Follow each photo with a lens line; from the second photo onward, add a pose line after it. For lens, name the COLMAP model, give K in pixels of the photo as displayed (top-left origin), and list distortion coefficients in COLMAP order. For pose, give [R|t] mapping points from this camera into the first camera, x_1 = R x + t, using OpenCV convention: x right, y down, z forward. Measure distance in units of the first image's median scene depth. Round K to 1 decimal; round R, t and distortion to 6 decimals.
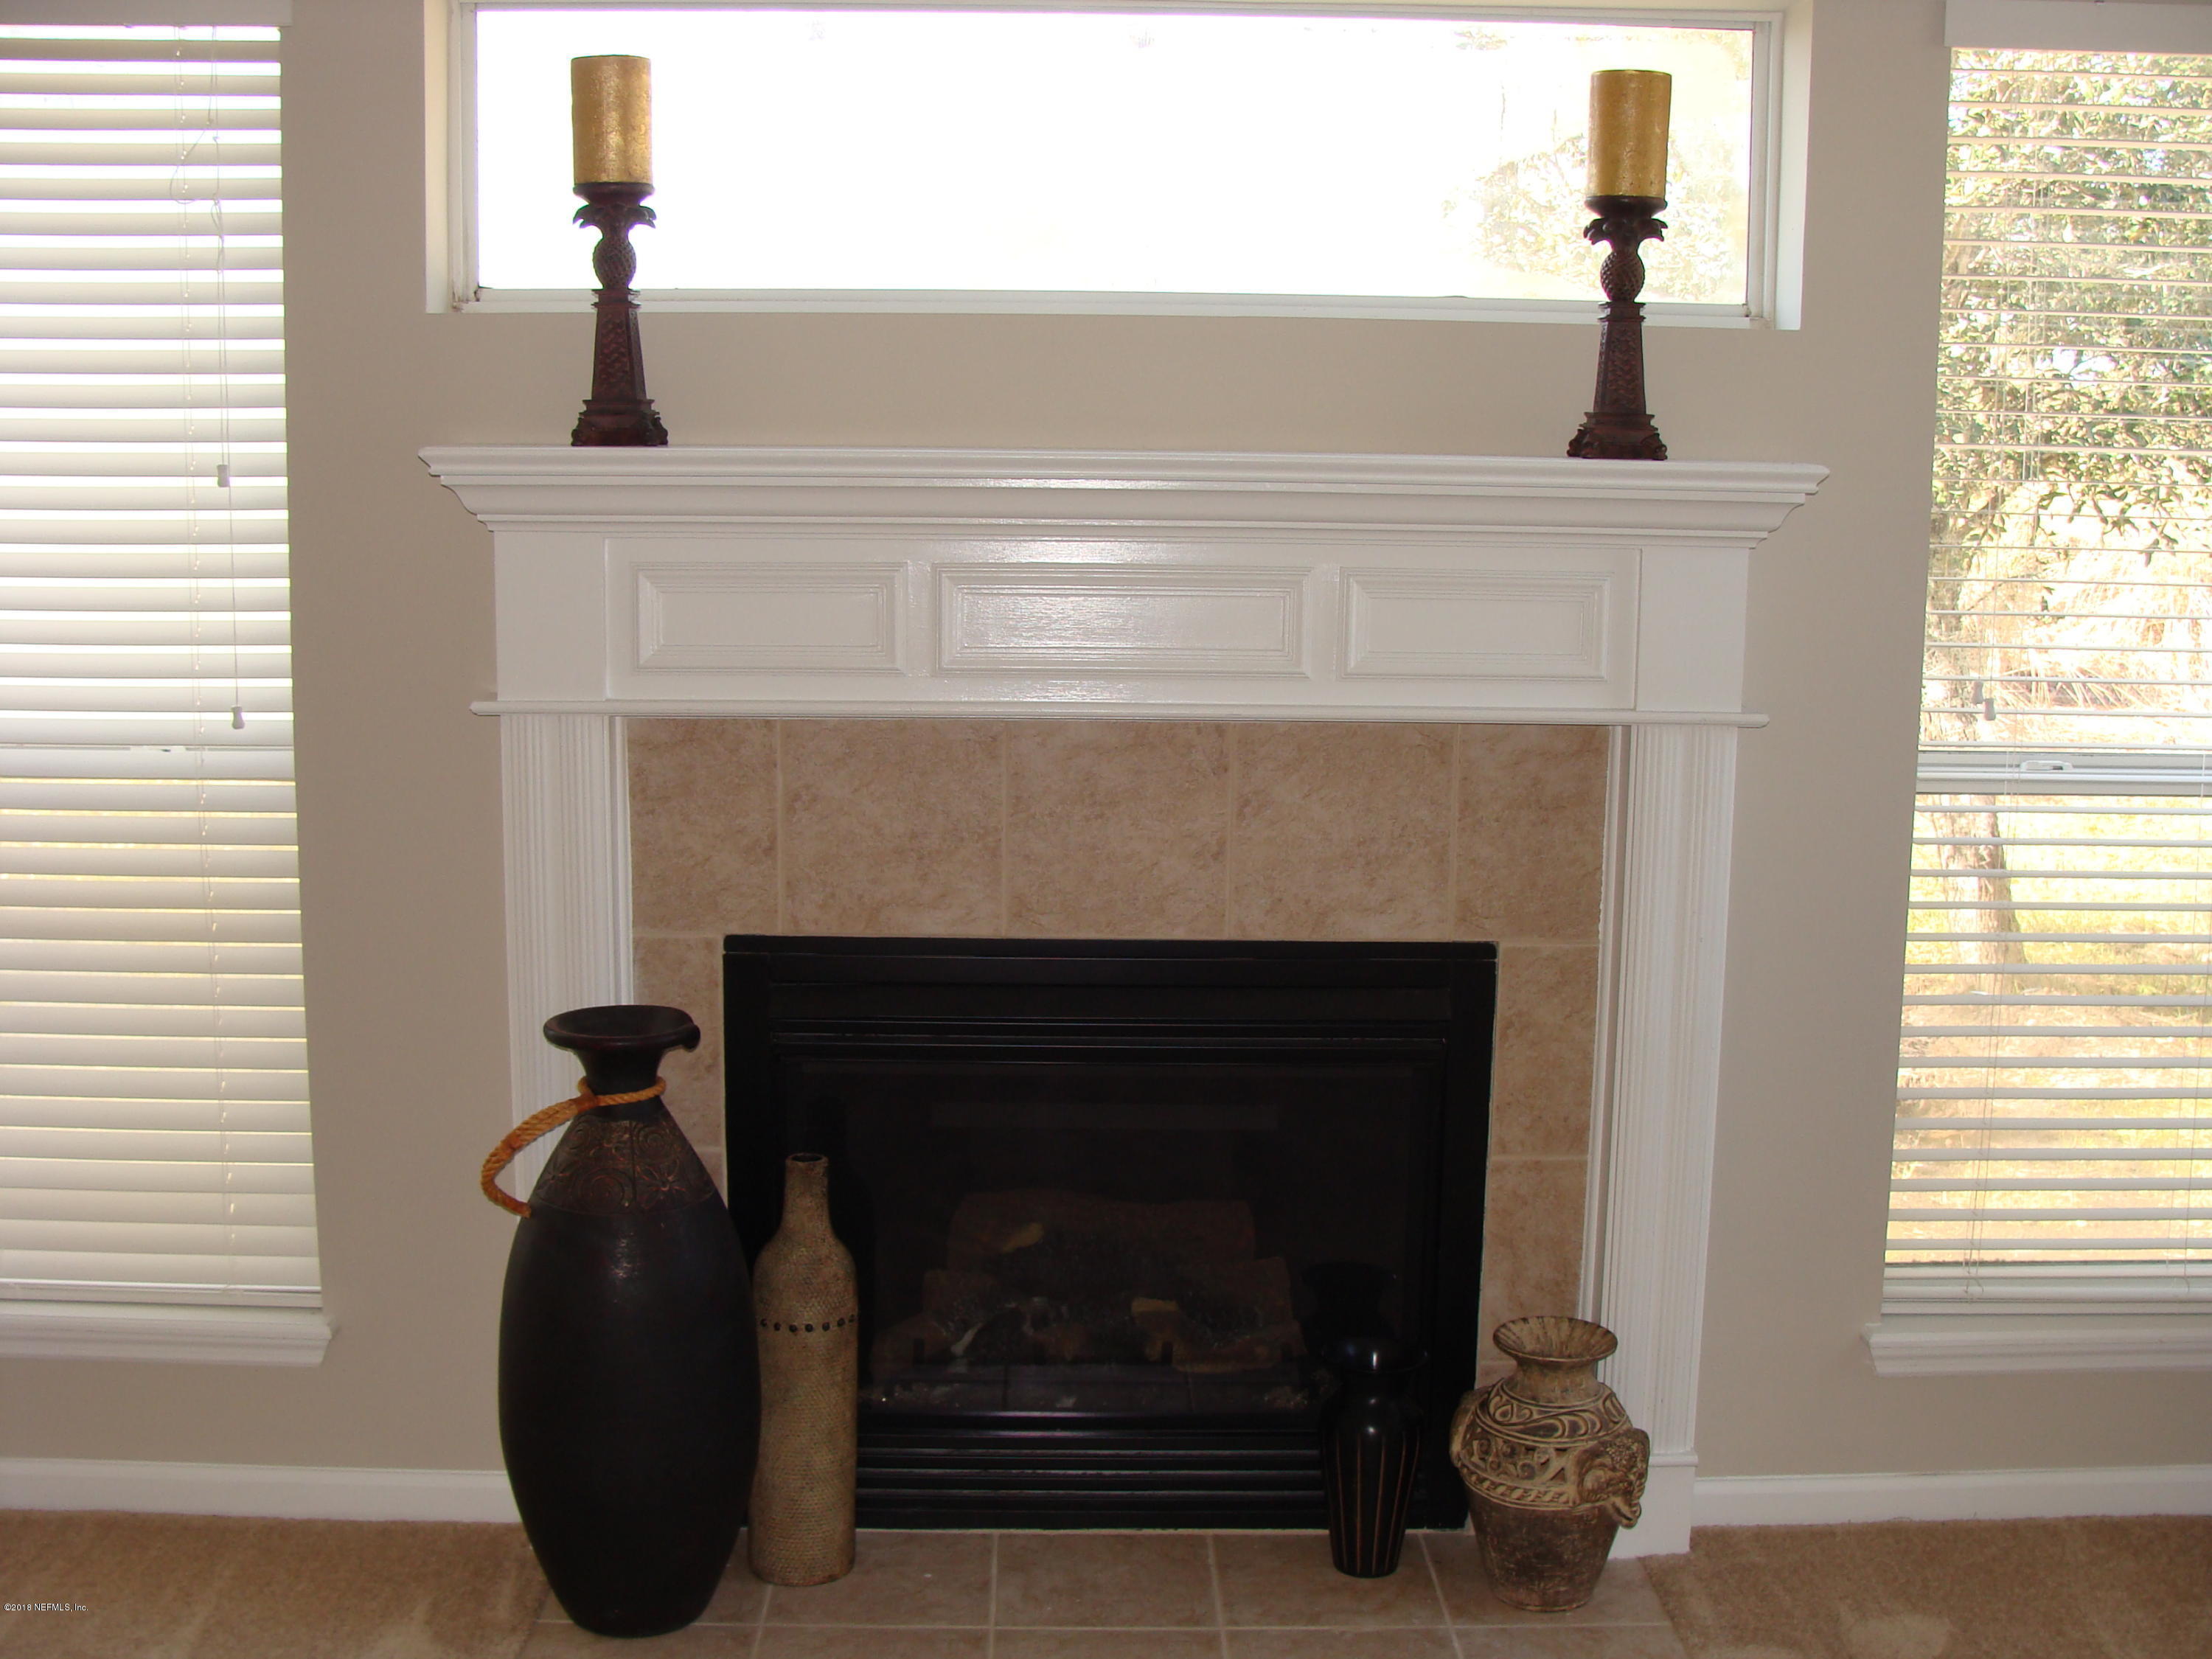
lens RADIAL K [[2484.7, 0, 1106.0], [0, 2484.7, 829.5], [0, 0, 1]] dist [-0.226037, 0.241376]
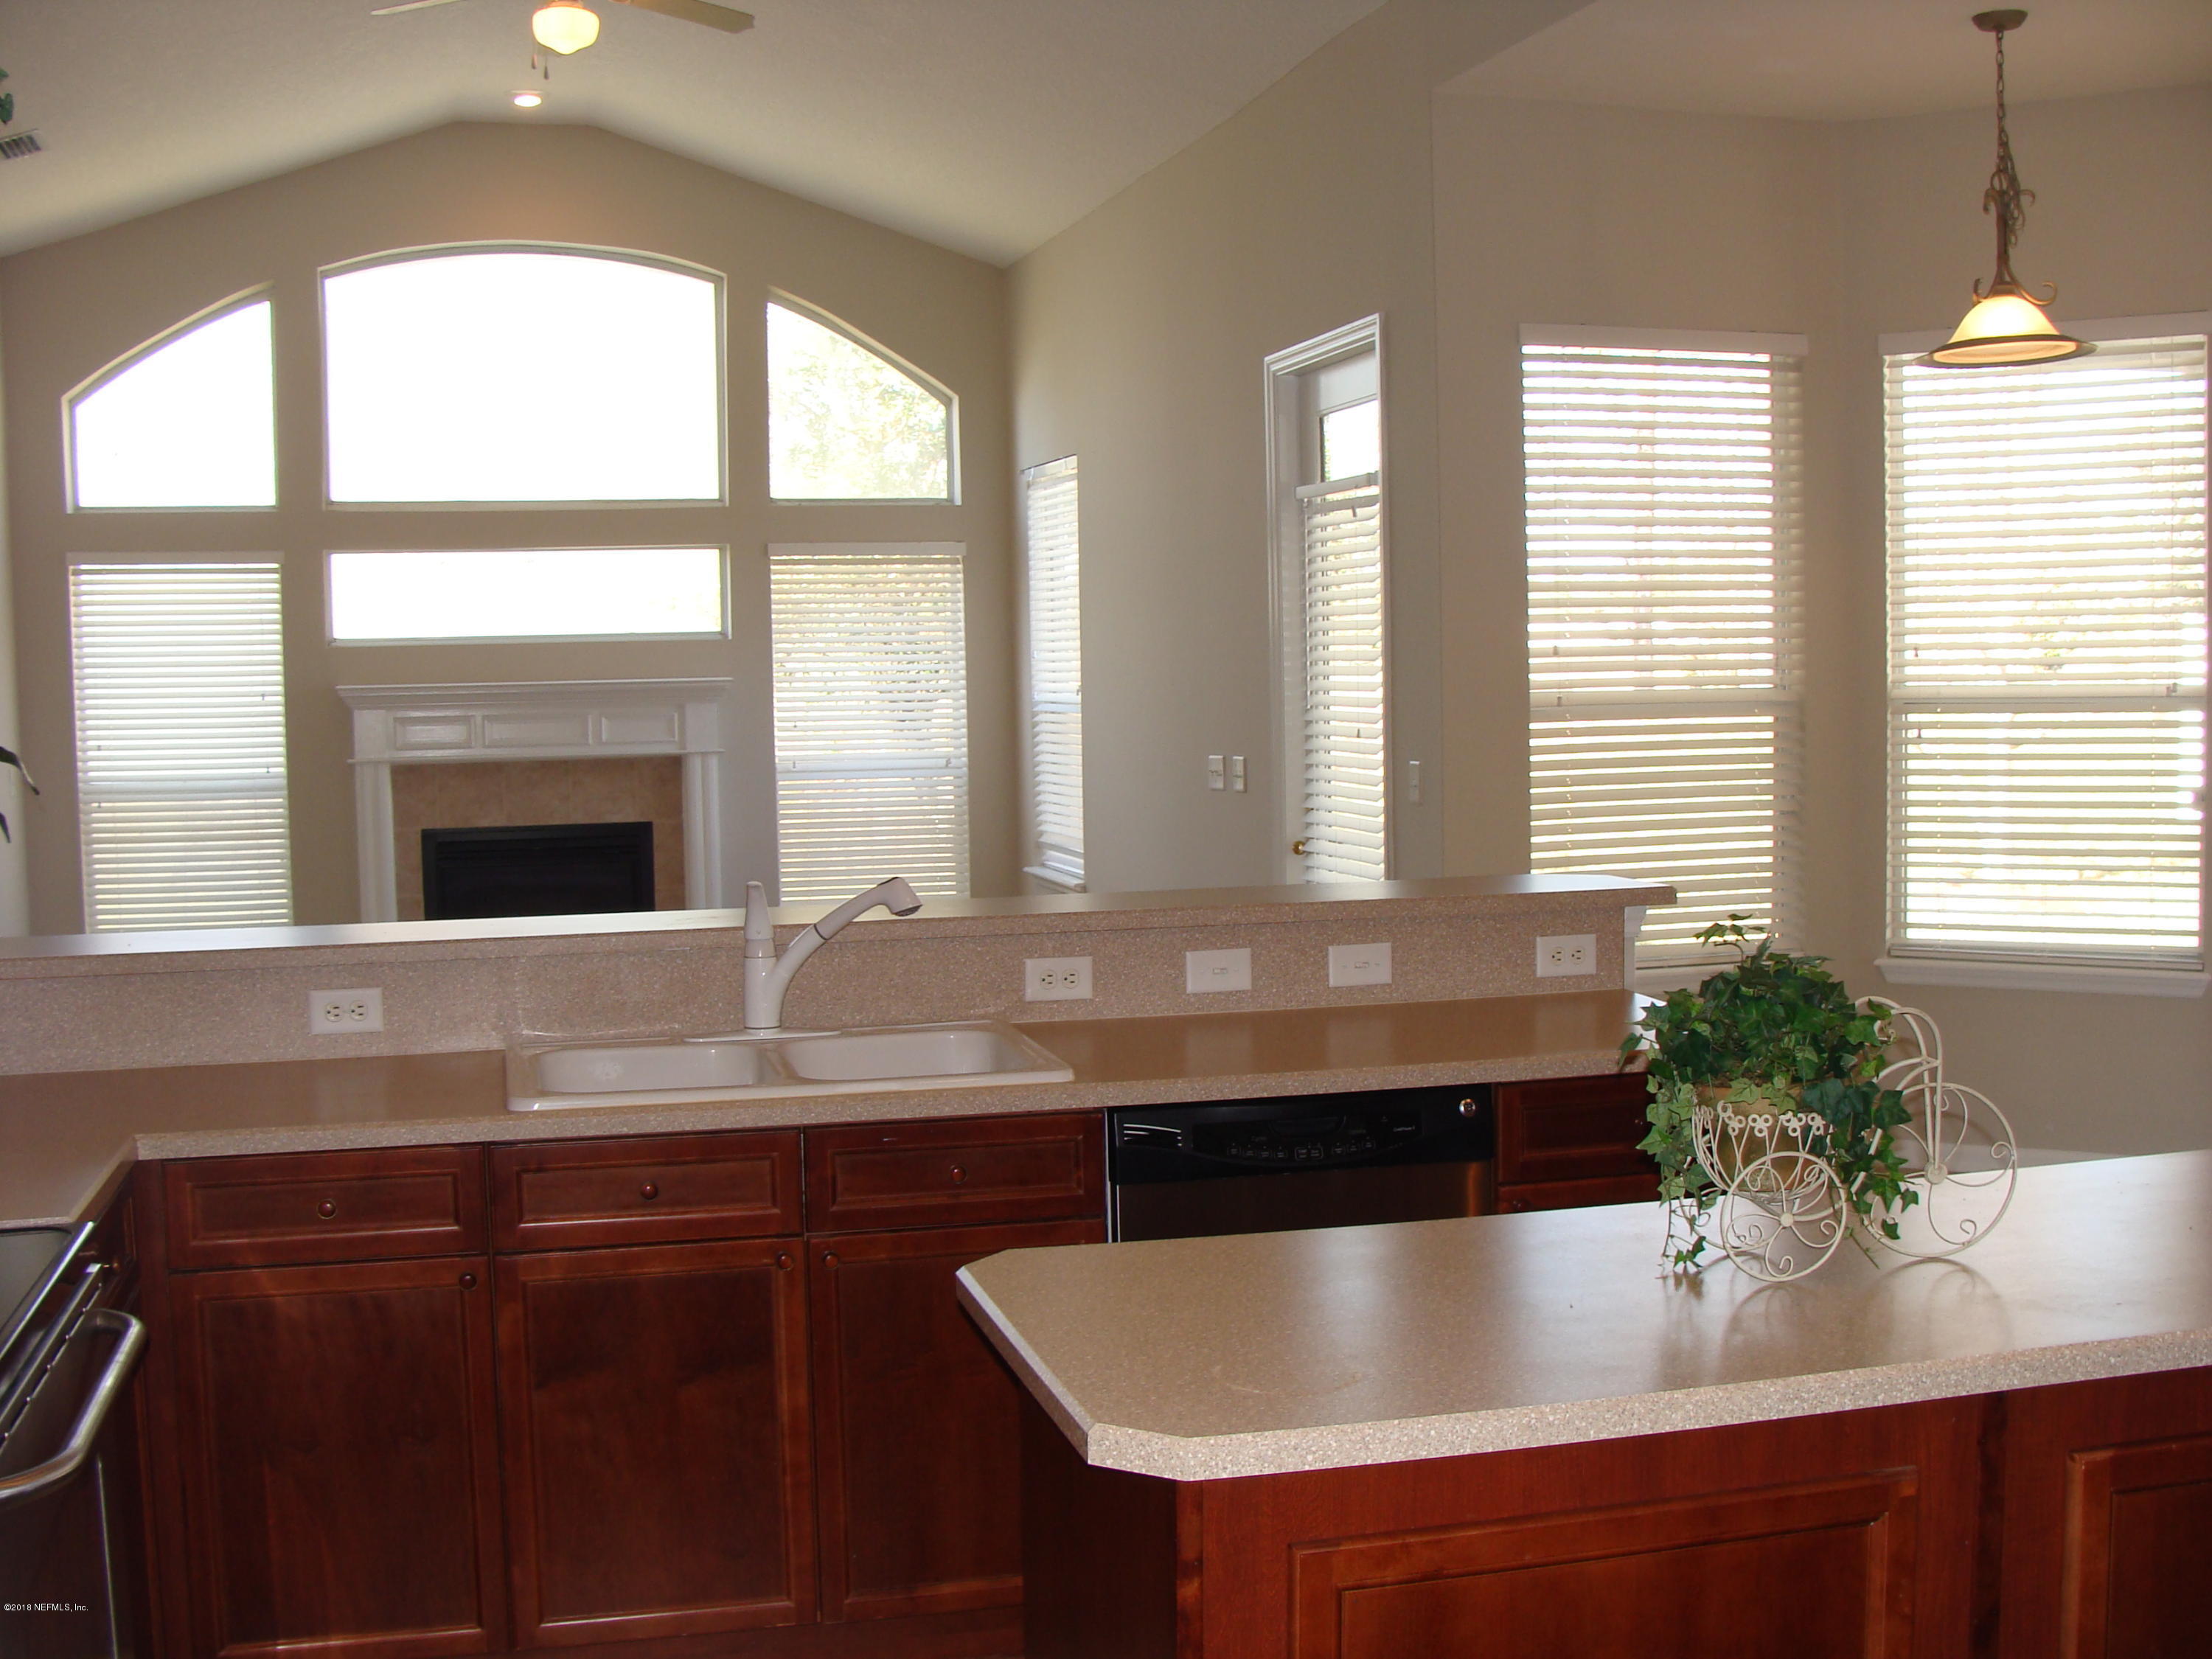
lens RADIAL K [[2484.7, 0, 1106.0], [0, 2484.7, 829.5], [0, 0, 1]] dist [-0.226037, 0.241376]
pose [[0.974142, -0.041456, 0.222100, 0.014220], [0.061052, 0.994752, -0.082101, 0.378313], [-0.217531, 0.093538, 0.971561, -2.465111]]
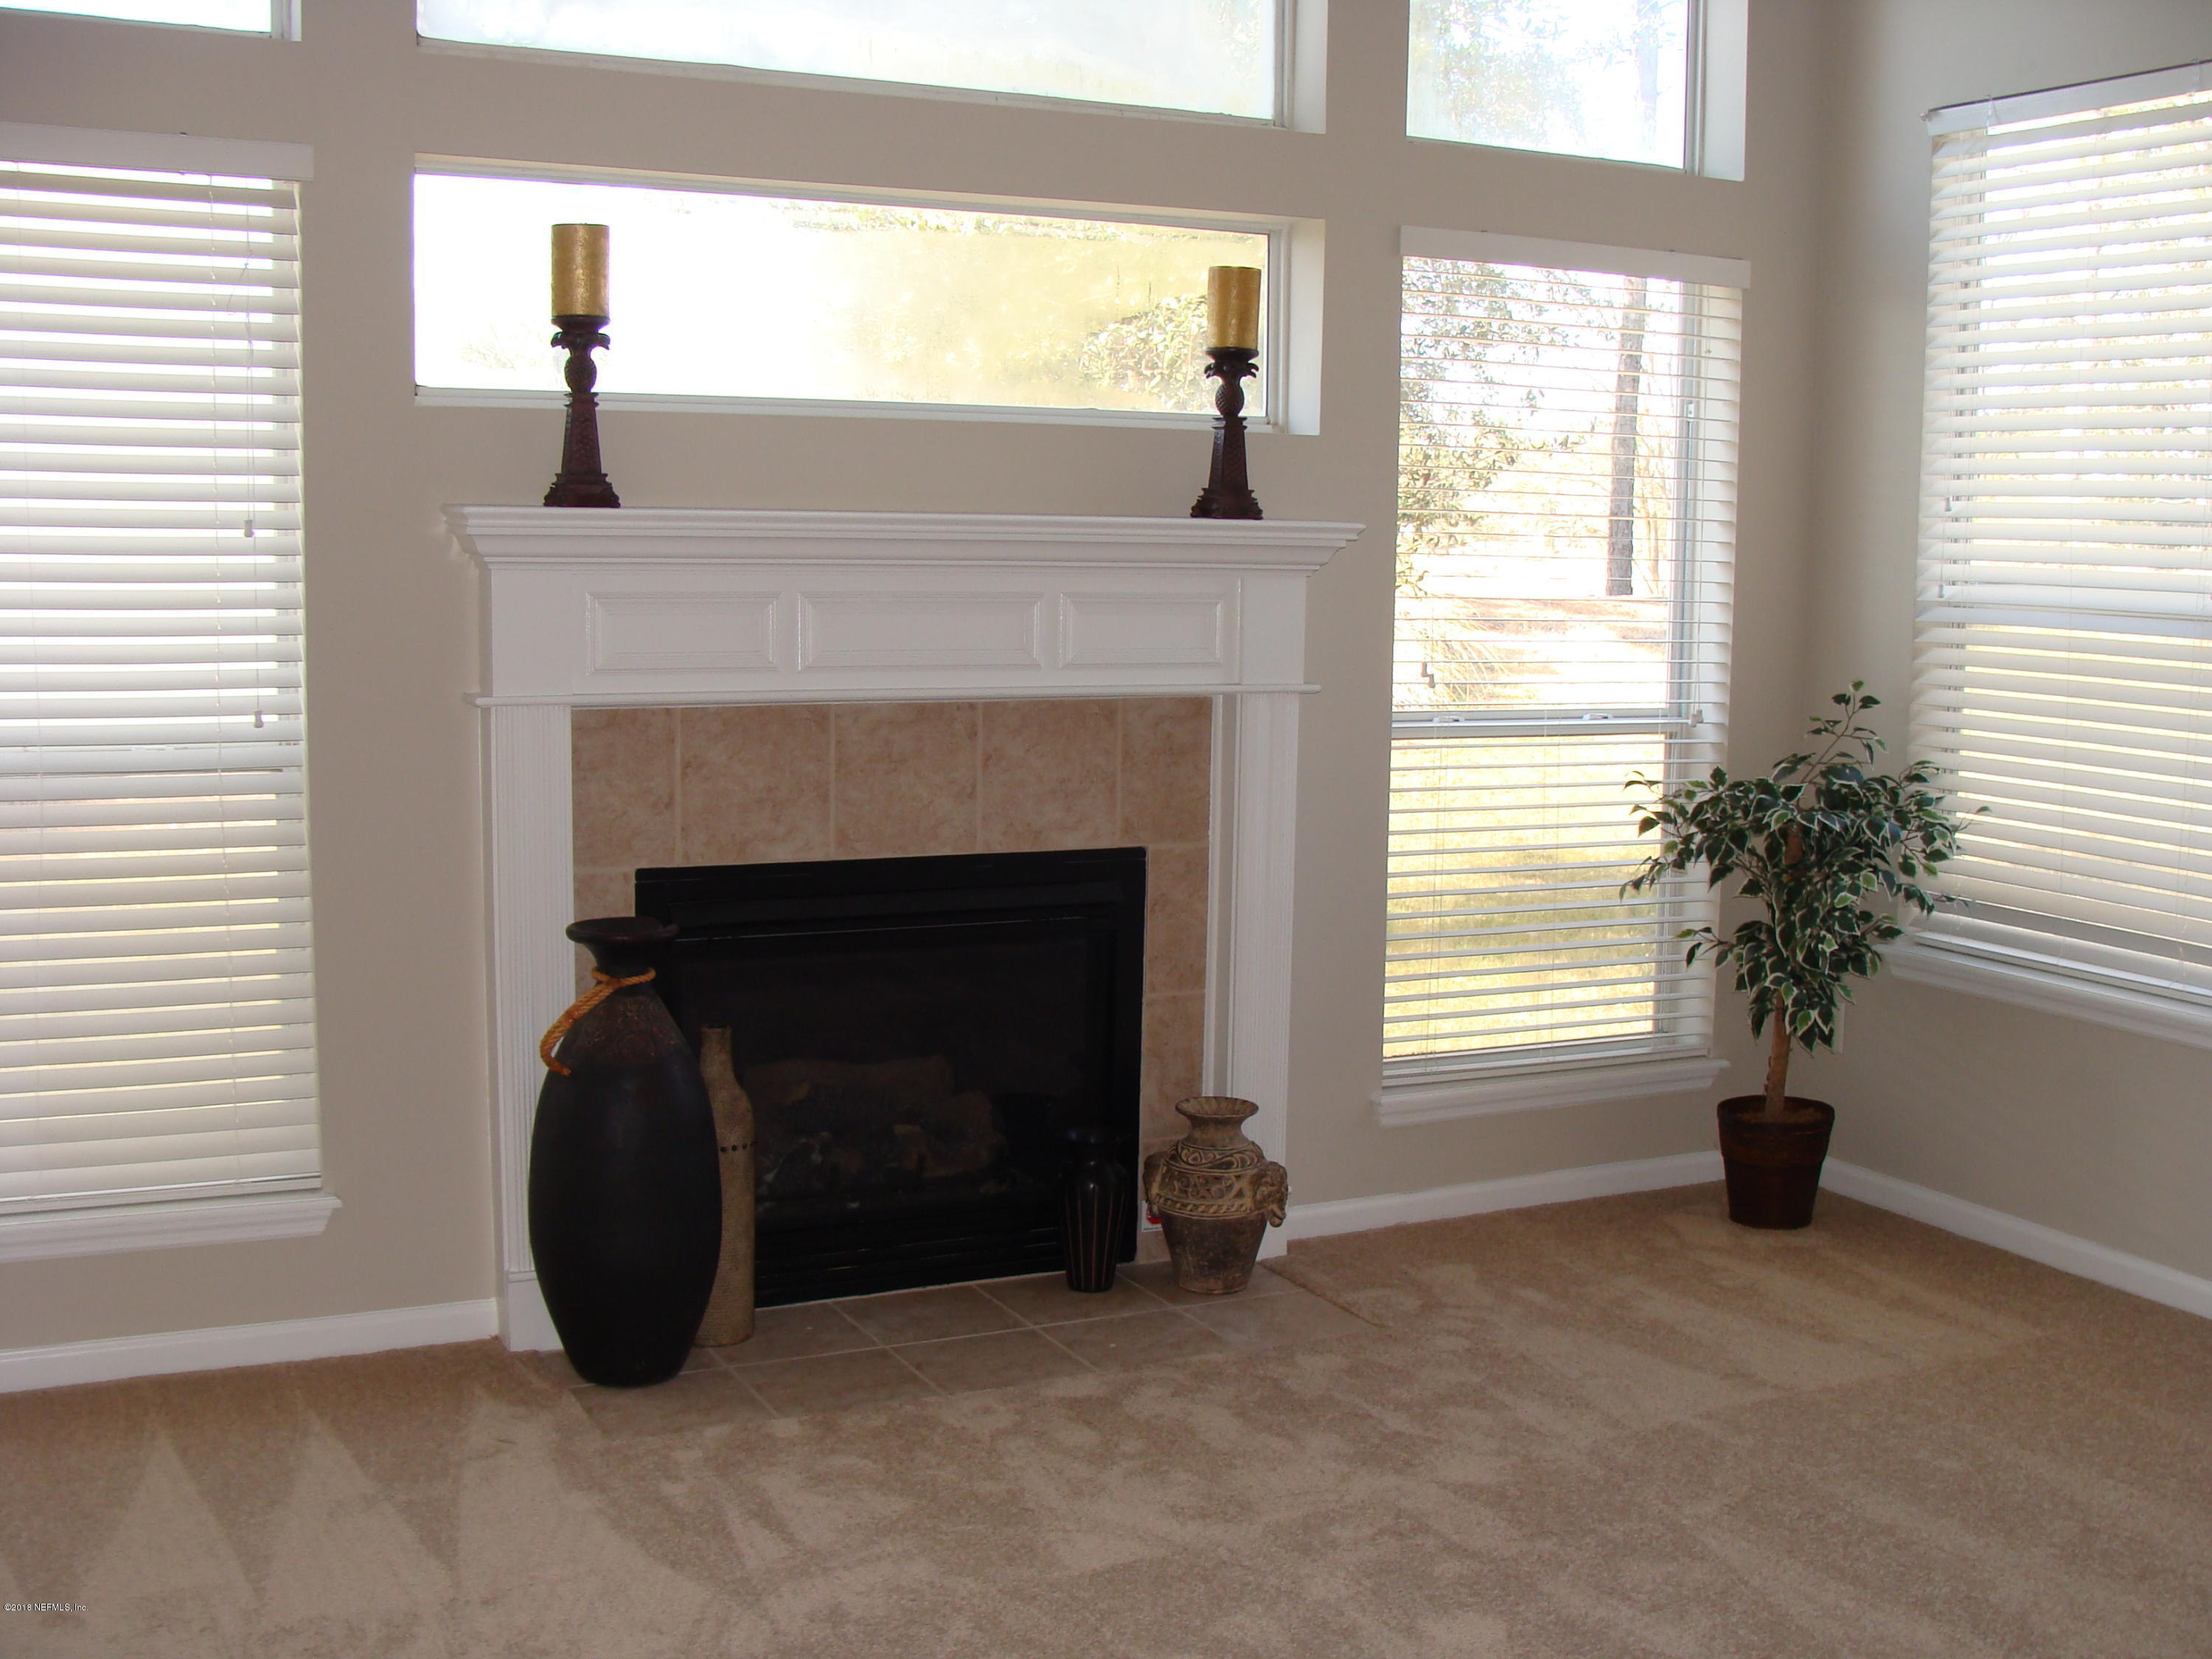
lens RADIAL K [[2484.7, 0, 1106.0], [0, 2484.7, 829.5], [0, 0, 1]] dist [-0.226037, 0.241376]
pose [[0.903790, -0.047094, 0.425377, -0.499249], [0.058710, 0.998174, -0.014232, 0.055863], [-0.423930, 0.037837, 0.904904, -0.334101]]
